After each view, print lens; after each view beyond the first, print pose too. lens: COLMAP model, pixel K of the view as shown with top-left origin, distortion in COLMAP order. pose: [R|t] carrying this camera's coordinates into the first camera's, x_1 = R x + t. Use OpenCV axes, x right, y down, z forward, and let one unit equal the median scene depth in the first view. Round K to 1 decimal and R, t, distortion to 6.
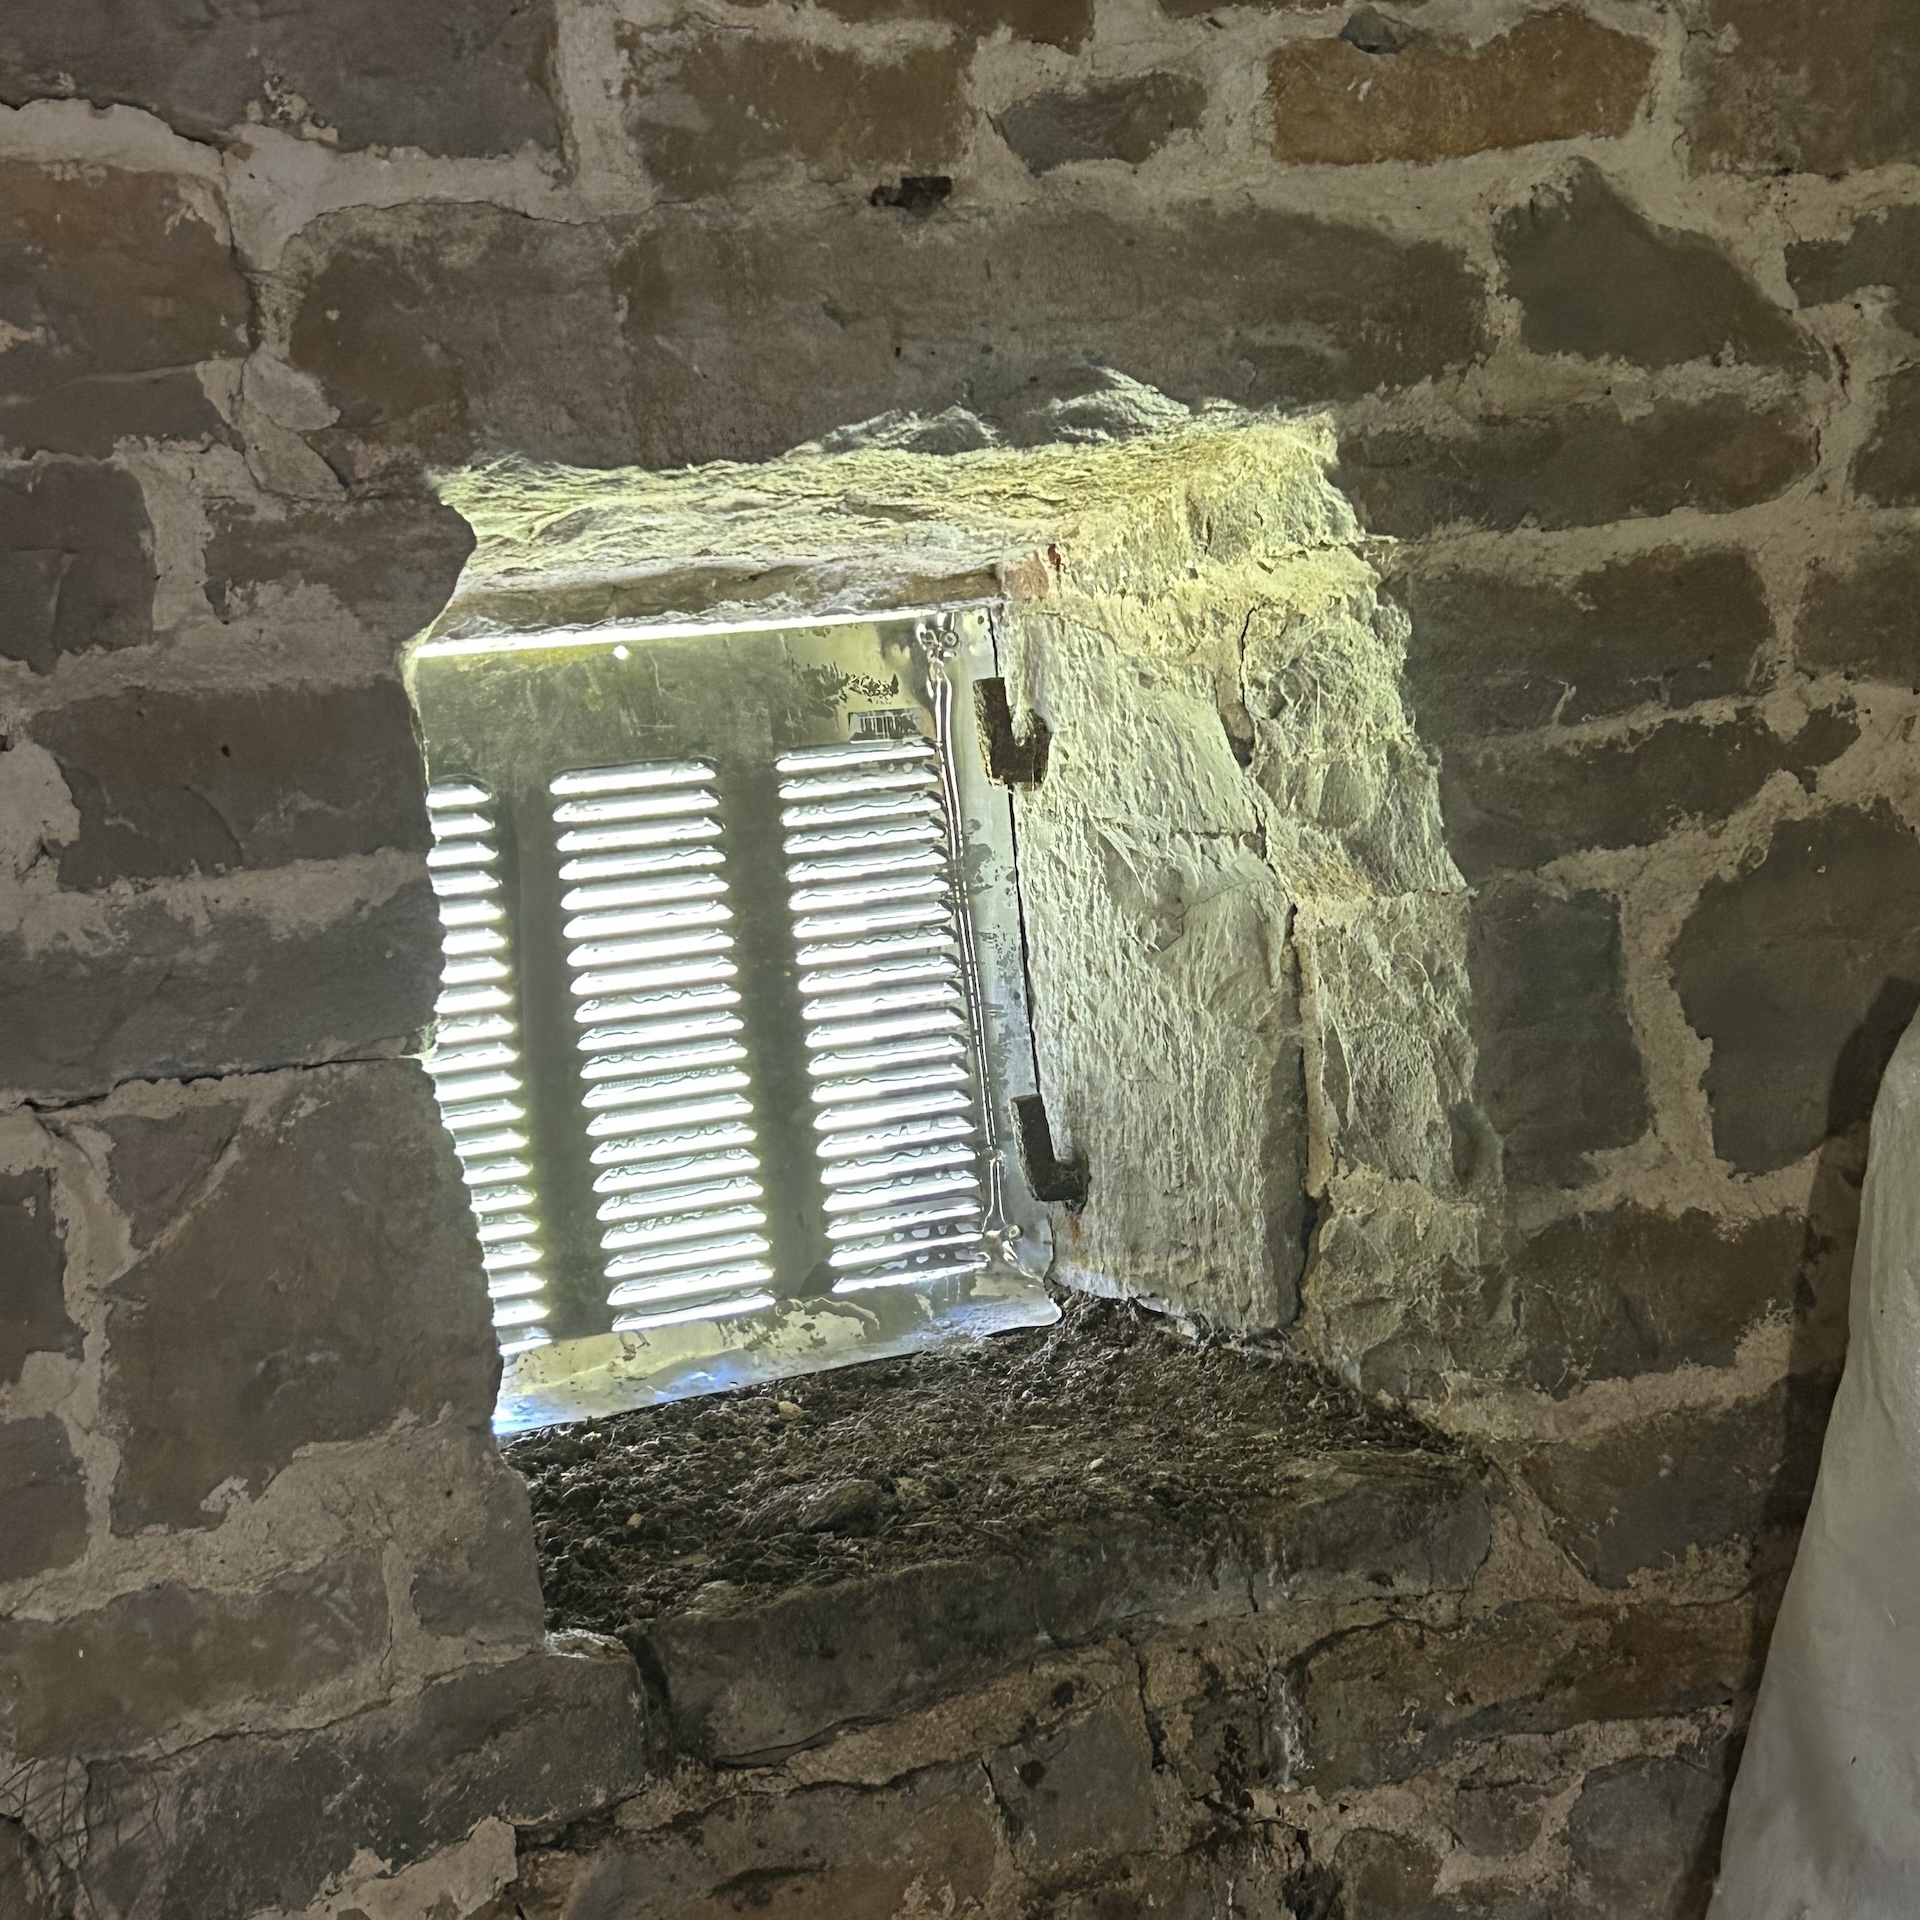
lens RADIAL K [[3174.7, 0, 960.0], [0, 3174.7, 960.0], [0, 0, 1]] dist [0.212477, -0.088436]
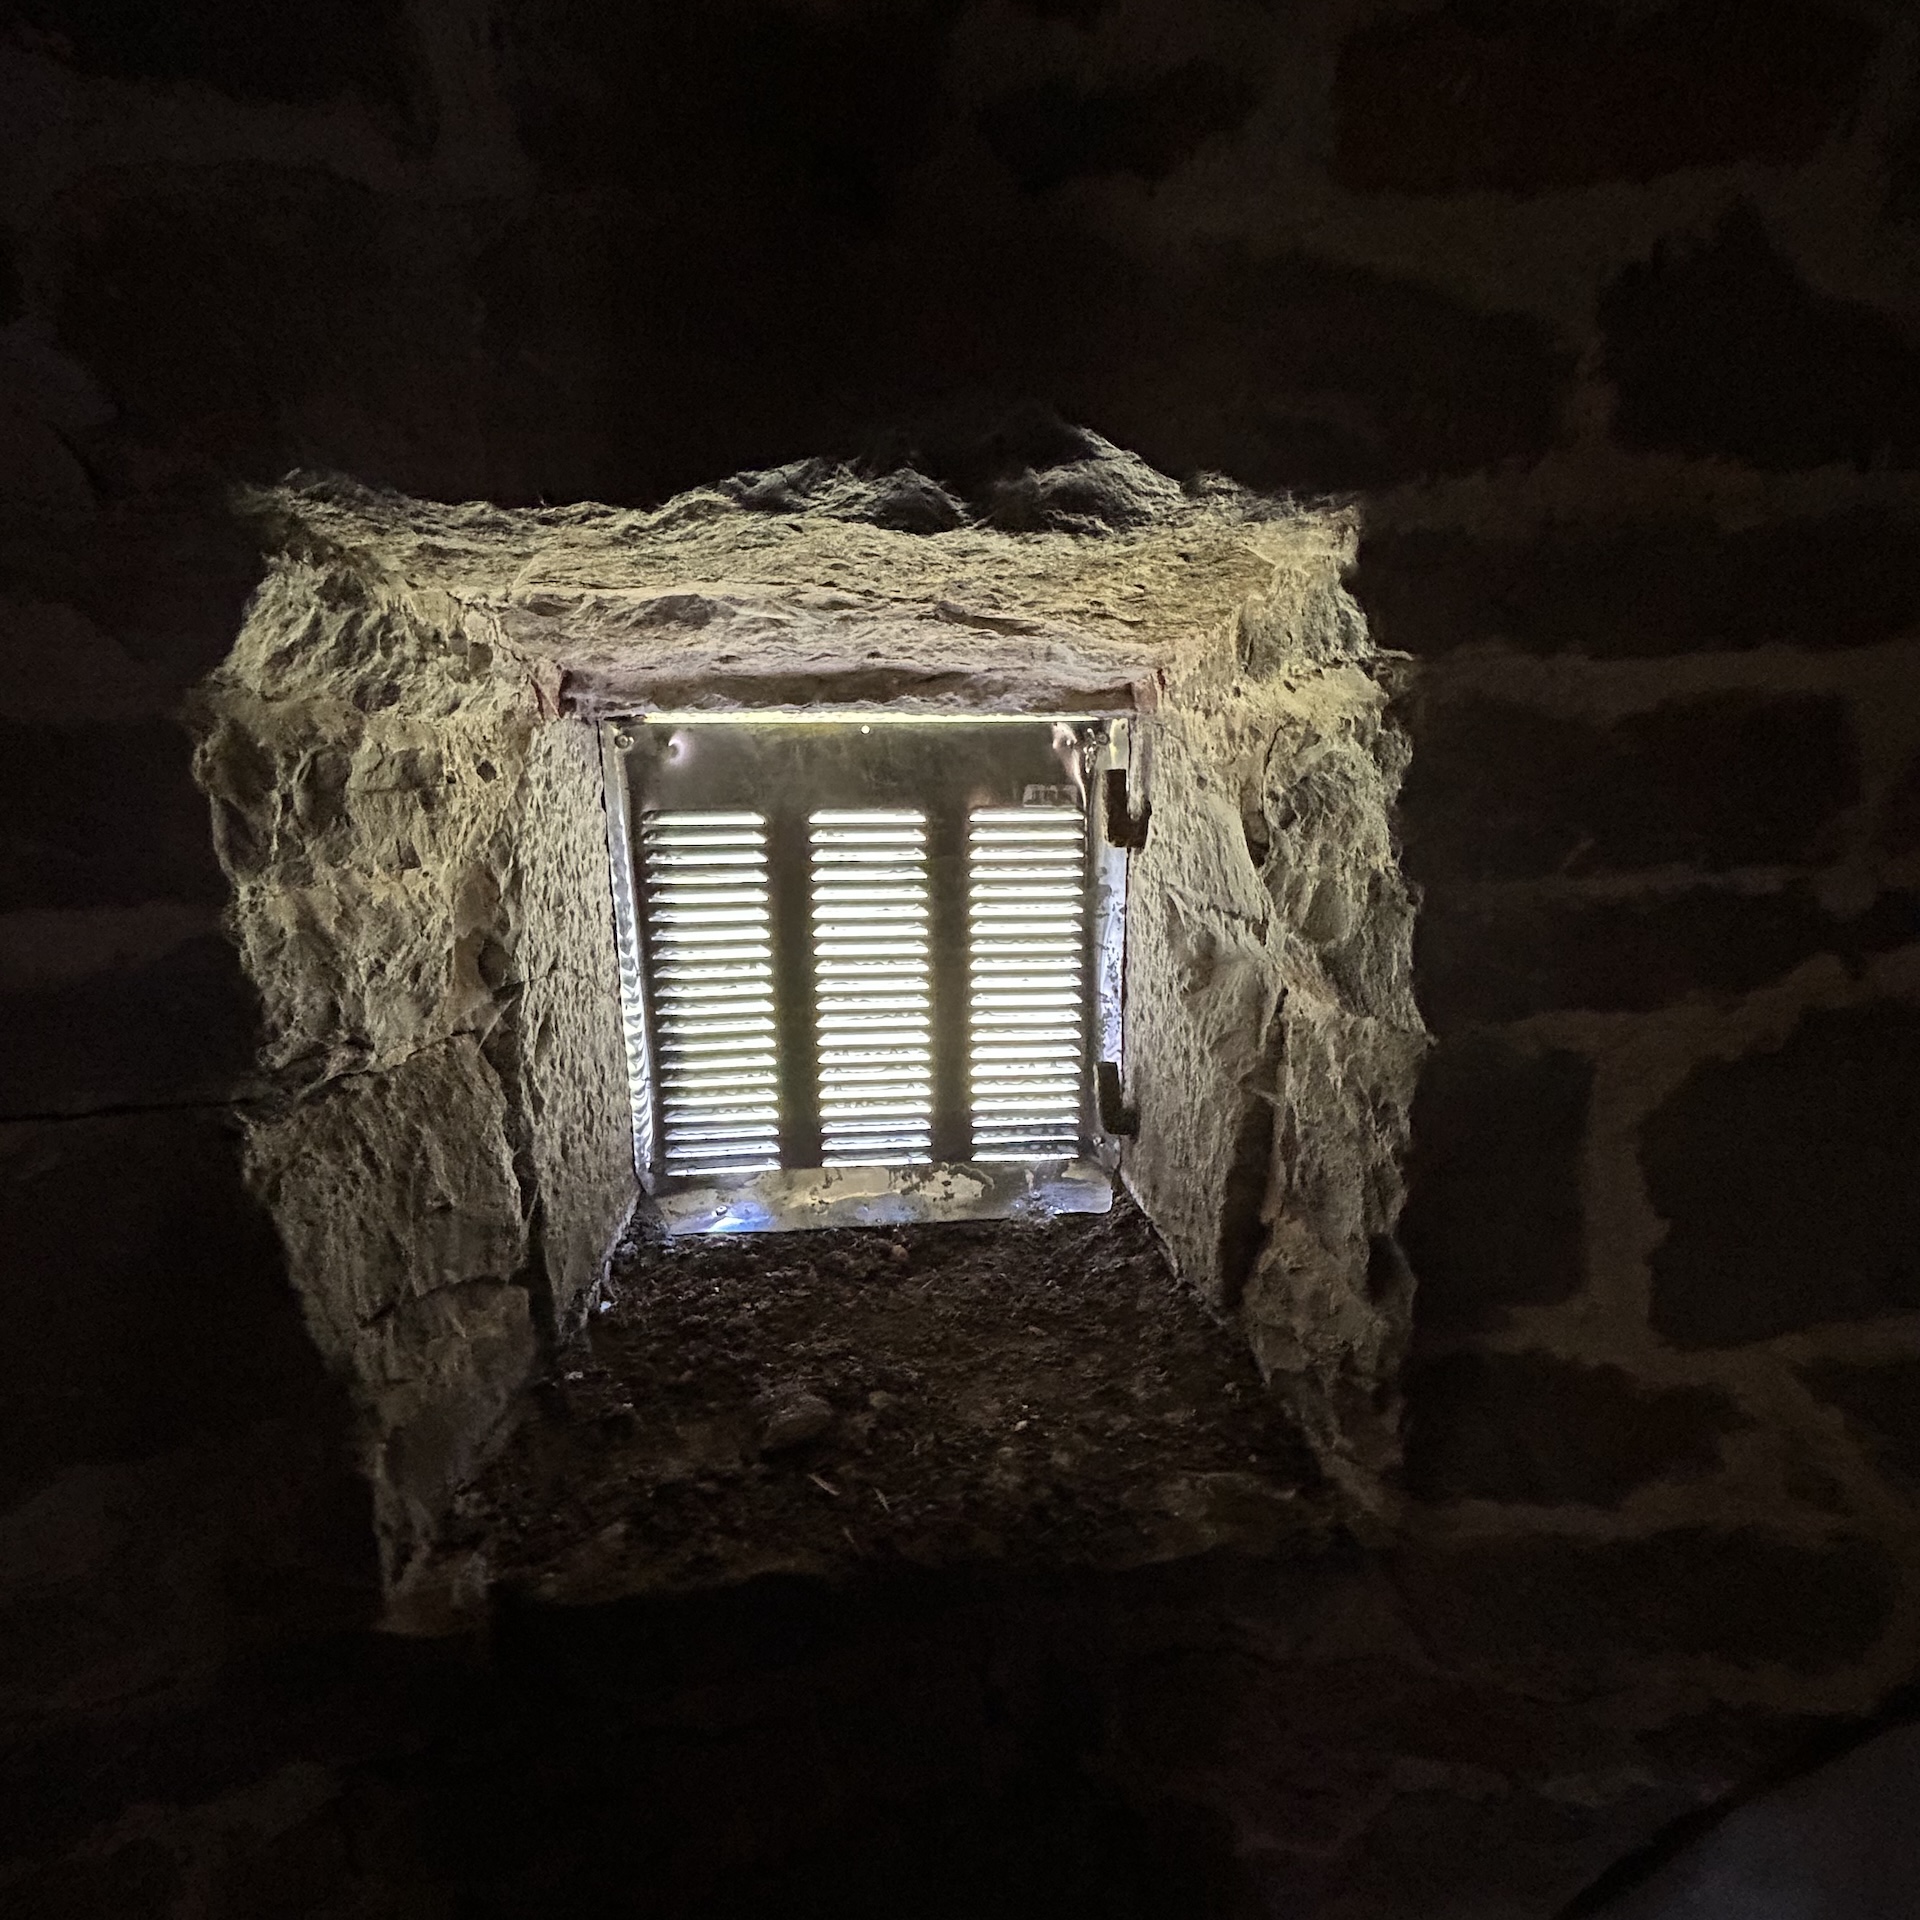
lens RADIAL K [[1021.1, 0, 959.8], [0, 1021.1, 1011.0], [0, 0, 1]] dist [0.002072, 0.001932]
pose [[0.937756, 0.160473, -0.307997, 0.110122], [-0.108745, 0.977926, 0.178425, -0.063725], [0.329830, -0.133826, 0.934507, 0.606988]]
